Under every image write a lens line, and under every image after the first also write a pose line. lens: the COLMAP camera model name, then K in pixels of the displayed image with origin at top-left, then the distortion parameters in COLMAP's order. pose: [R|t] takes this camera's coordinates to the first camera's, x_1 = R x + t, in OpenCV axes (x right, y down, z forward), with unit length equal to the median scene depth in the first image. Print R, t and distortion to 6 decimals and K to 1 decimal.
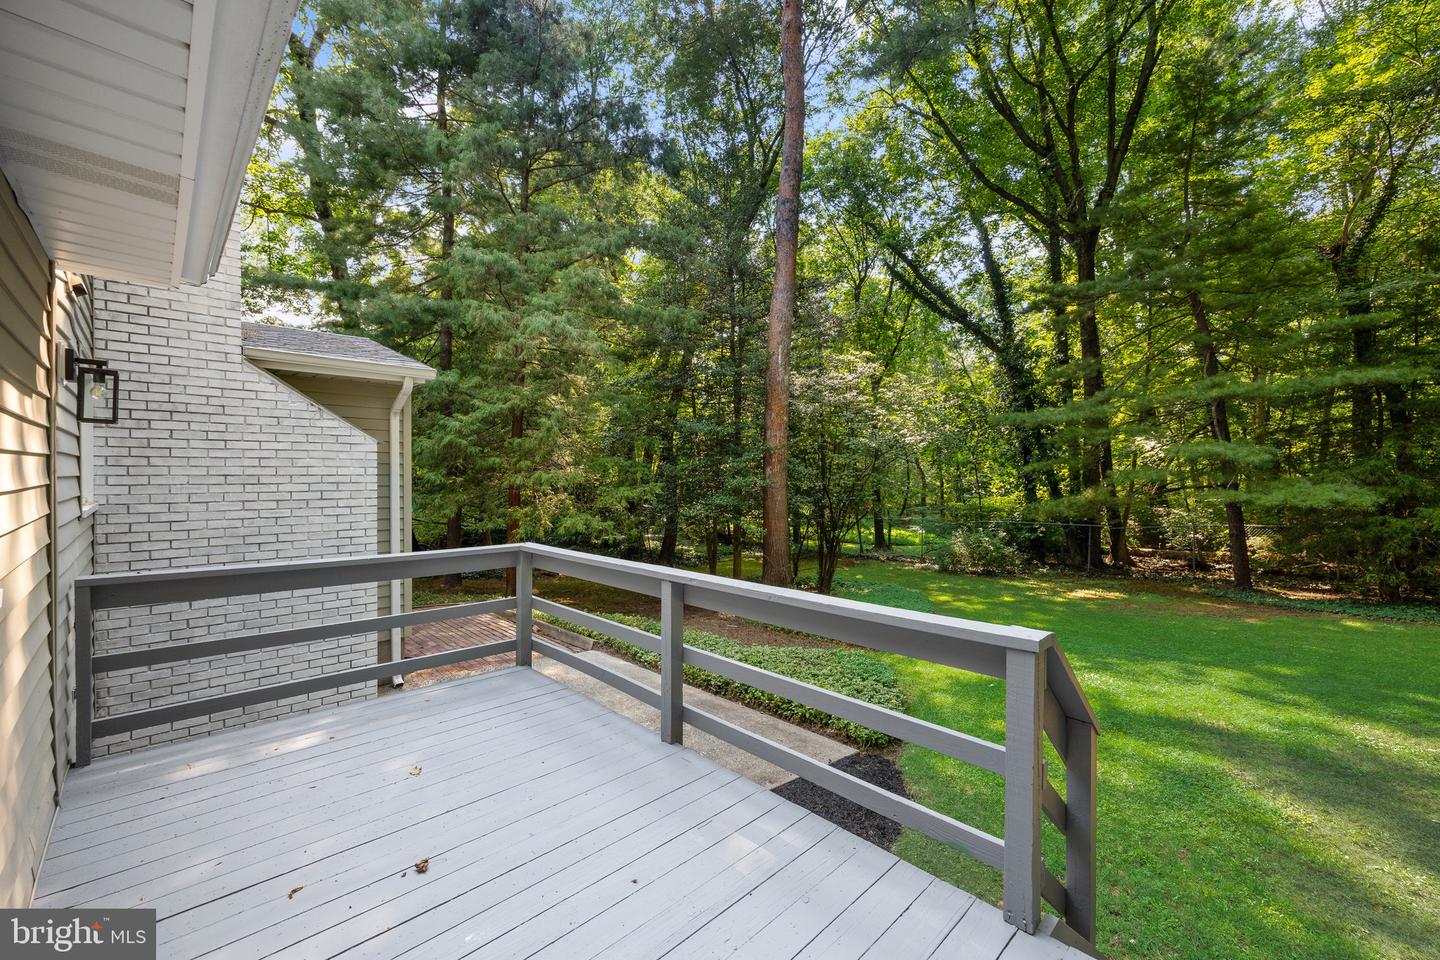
lens RADIAL K [[586.7, 0, 720.1], [0, 586.7, 478.4], [0, 0, 1]] dist [-0.000105, 0.000184]
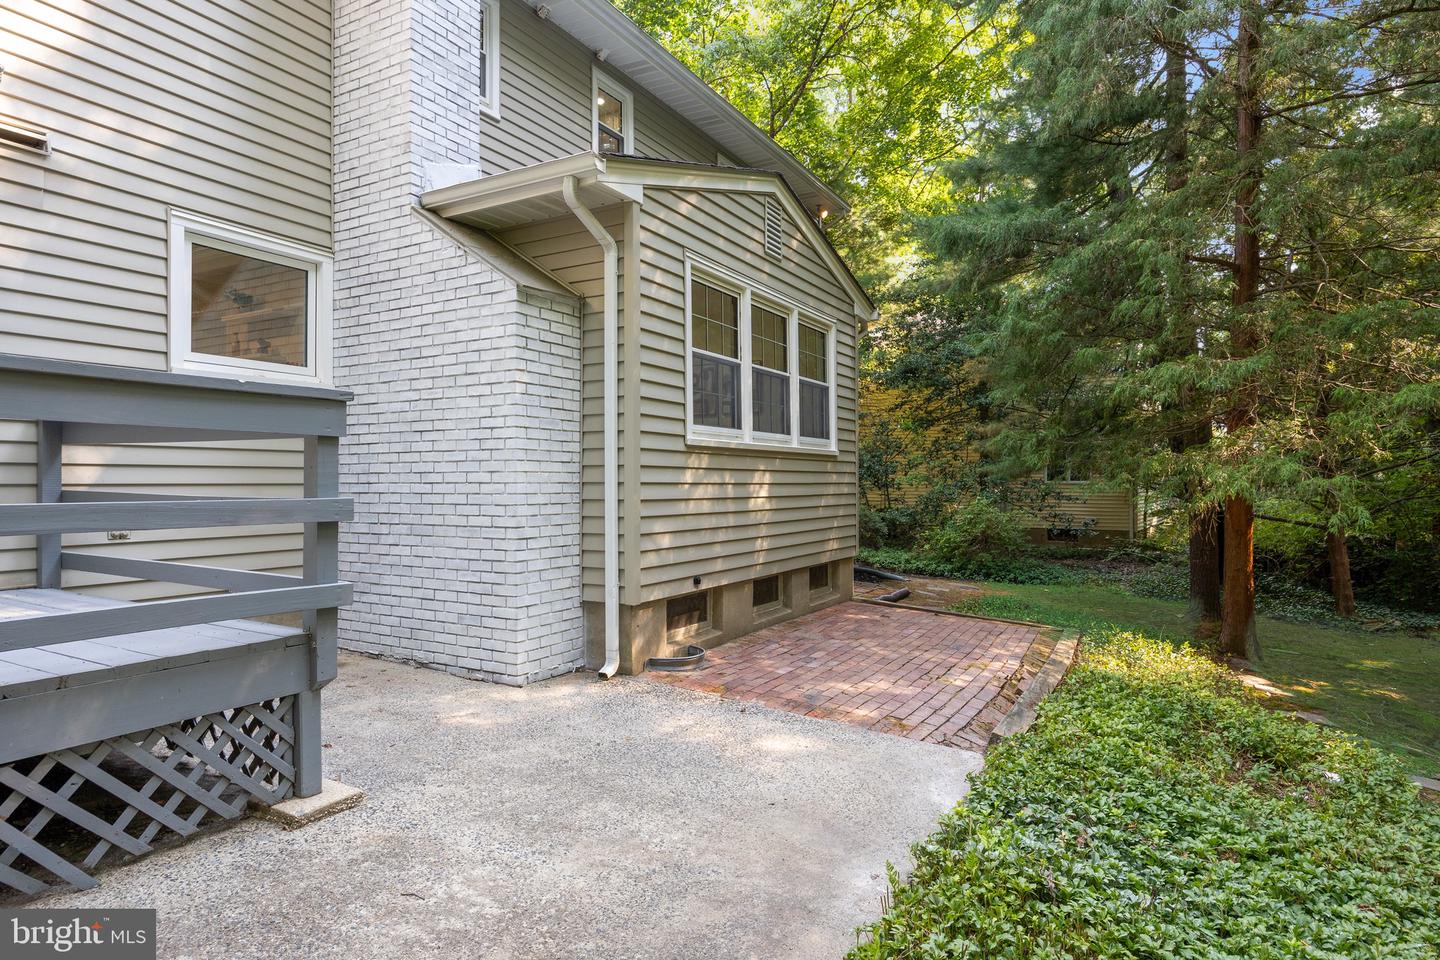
lens RADIAL K [[829.4, 0, 719.4], [0, 829.4, 491.0], [0, 0, 1]] dist [-0.004680, -0.000278]
pose [[0.286682, 0.001595, -0.958025, 0.124732], [-0.009032, 0.999959, -0.001038, 0.055496], [0.957983, 0.008951, 0.286684, 0.311277]]
